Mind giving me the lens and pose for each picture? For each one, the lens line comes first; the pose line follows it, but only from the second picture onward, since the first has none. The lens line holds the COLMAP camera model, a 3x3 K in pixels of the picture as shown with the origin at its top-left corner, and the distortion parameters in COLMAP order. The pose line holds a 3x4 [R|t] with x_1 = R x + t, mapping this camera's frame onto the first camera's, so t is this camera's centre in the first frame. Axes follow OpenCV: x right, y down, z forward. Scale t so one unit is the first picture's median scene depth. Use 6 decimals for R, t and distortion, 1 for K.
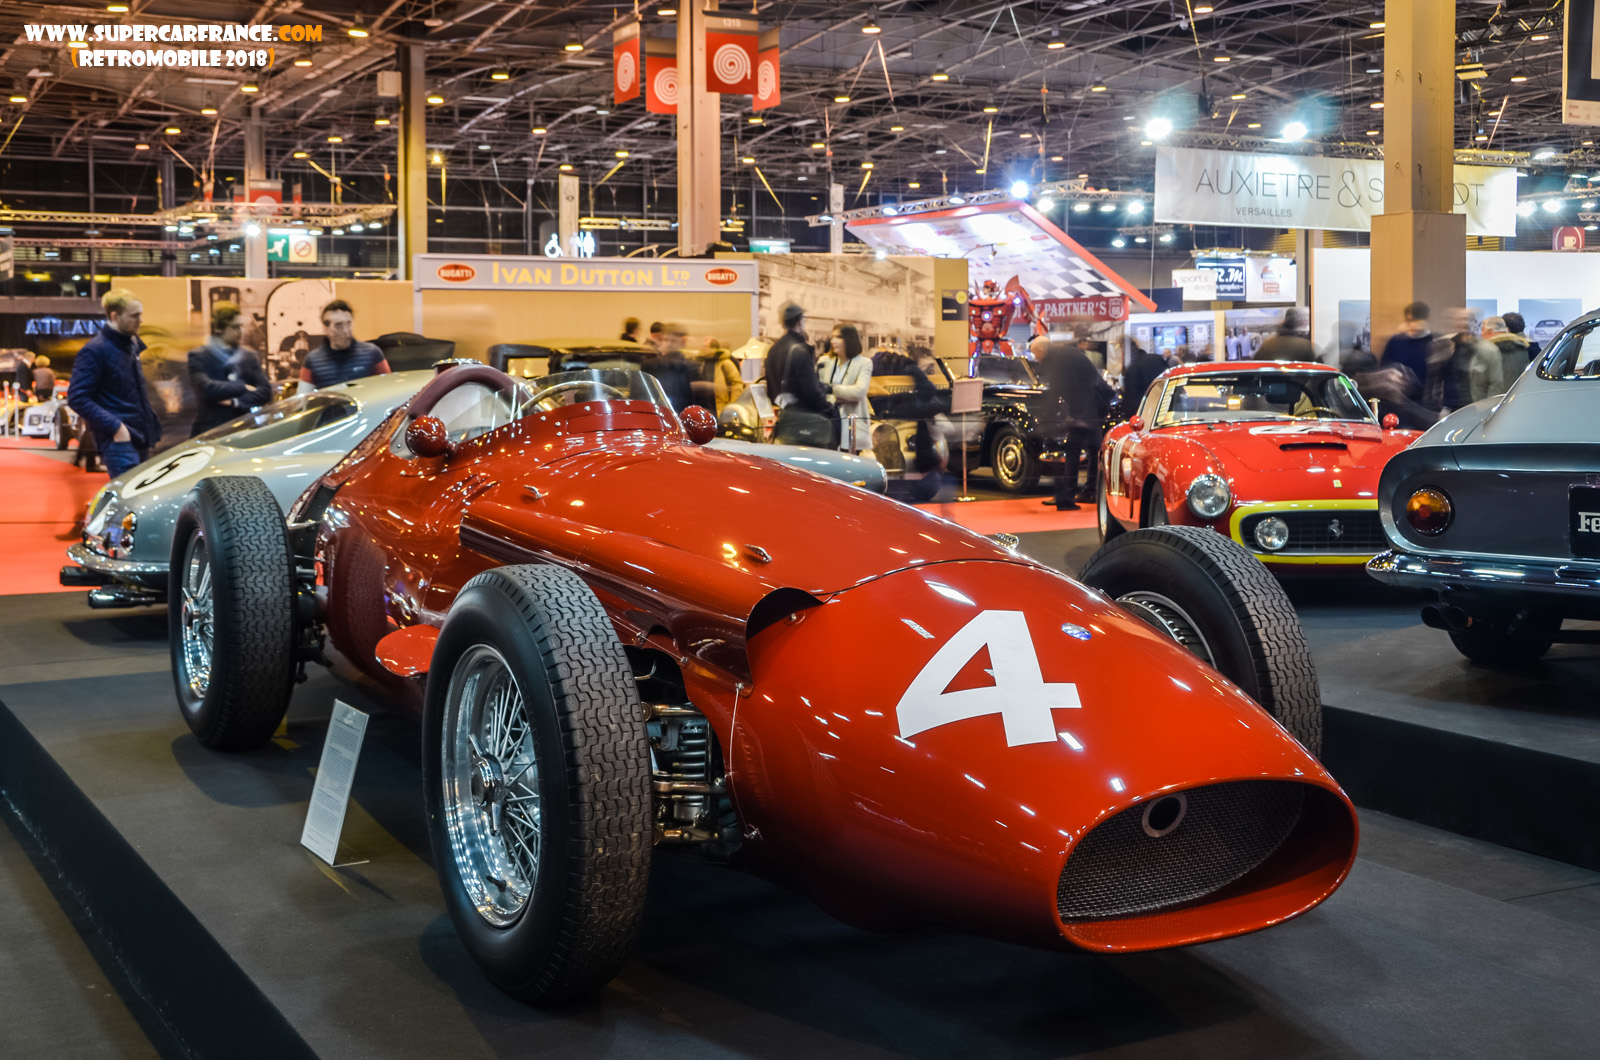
lens RADIAL K [[1843.2, 0, 804.2], [0, 1843.2, 449.0], [0, 0, 1]] dist [0.057017, 0.000000]
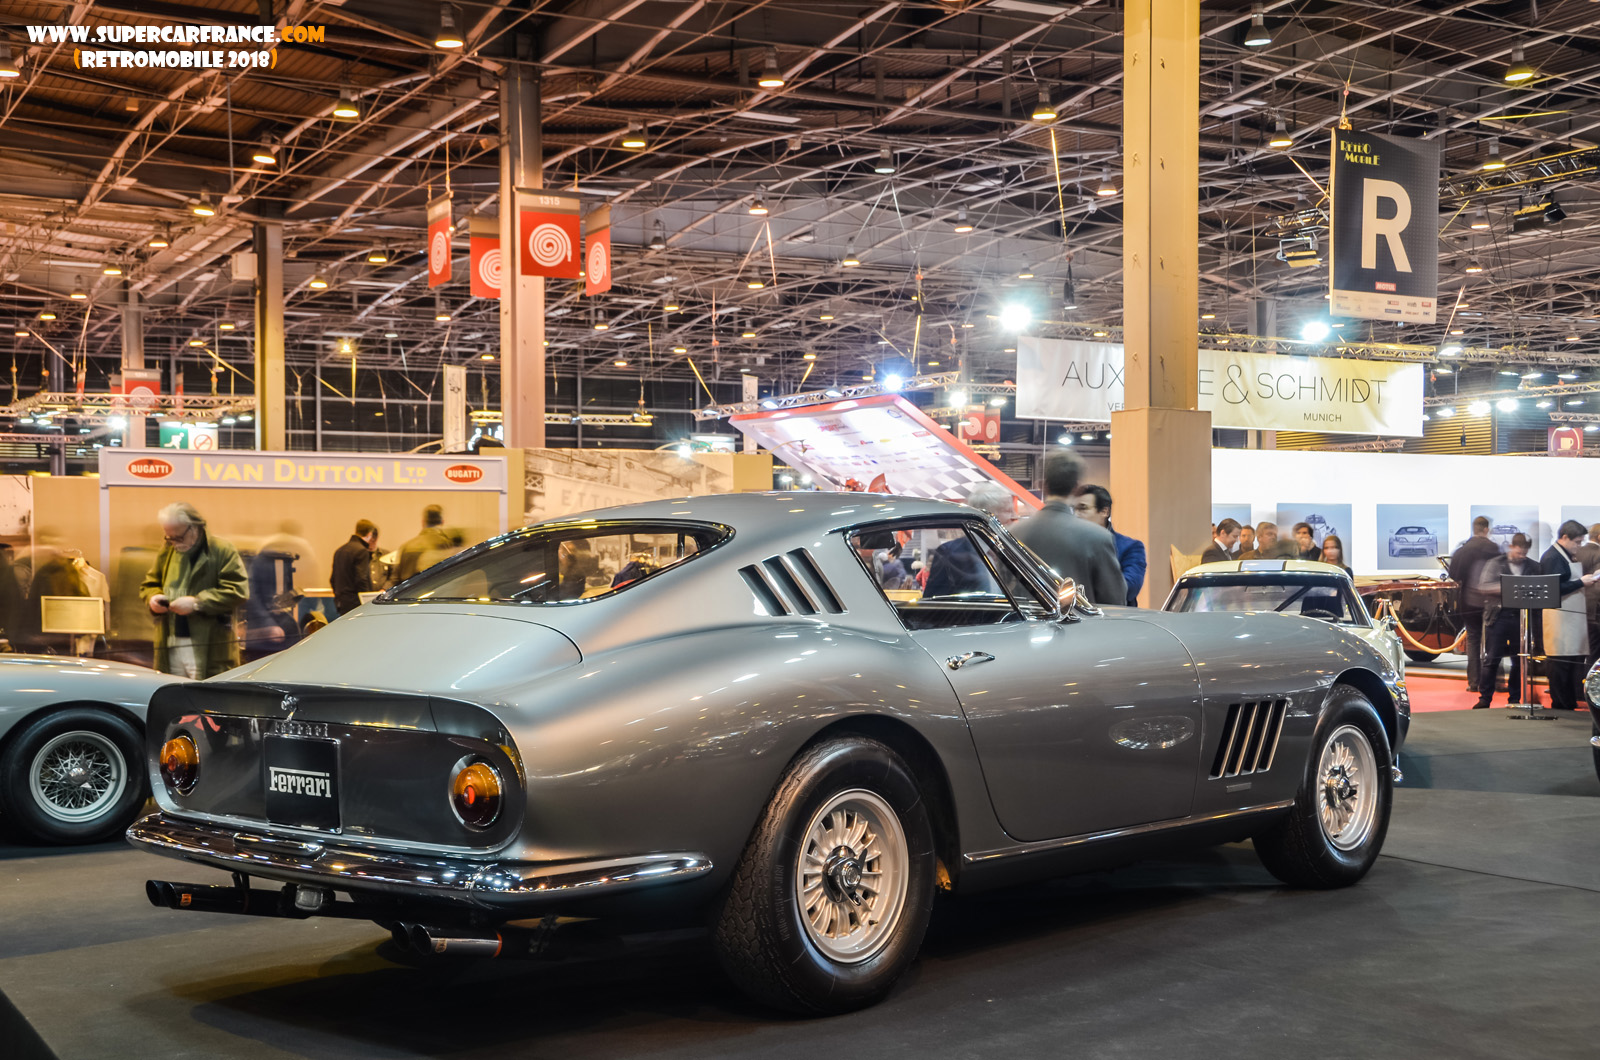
lens RADIAL K [[1950.6, 0, 799.2], [0, 1950.6, 658.5], [0, 0, 1]] dist [0.021333, 0.000000]
pose [[0.999989, 0.004723, 0.000687, 0.059095], [-0.004724, 0.999988, 0.000860, -0.001434], [-0.000683, -0.000863, 0.999999, 0.012757]]
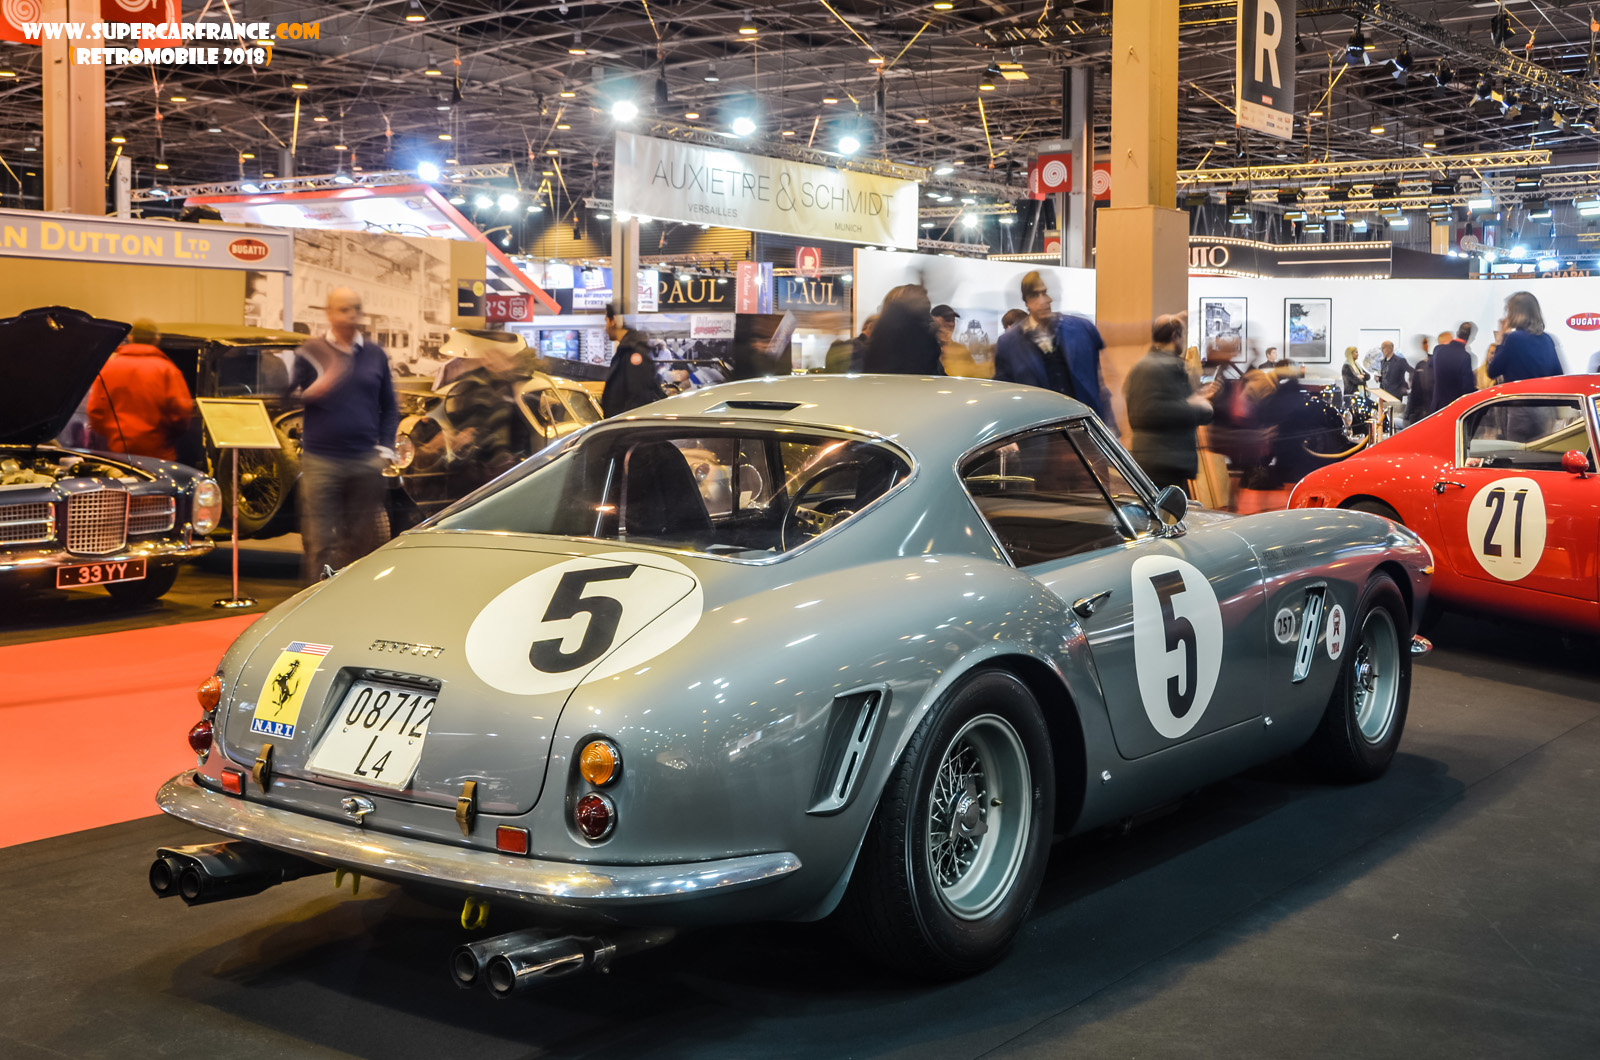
lens RADIAL K [[1843.2, 0, 815.4], [0, 1843.2, 454.0], [0, 0, 1]] dist [0.057017, 0.000000]
pose [[0.908433, -0.005405, 0.417995, -0.074009], [0.005447, 0.999985, 0.001091, -0.004059], [-0.417995, 0.001285, 0.908449, 0.098969]]
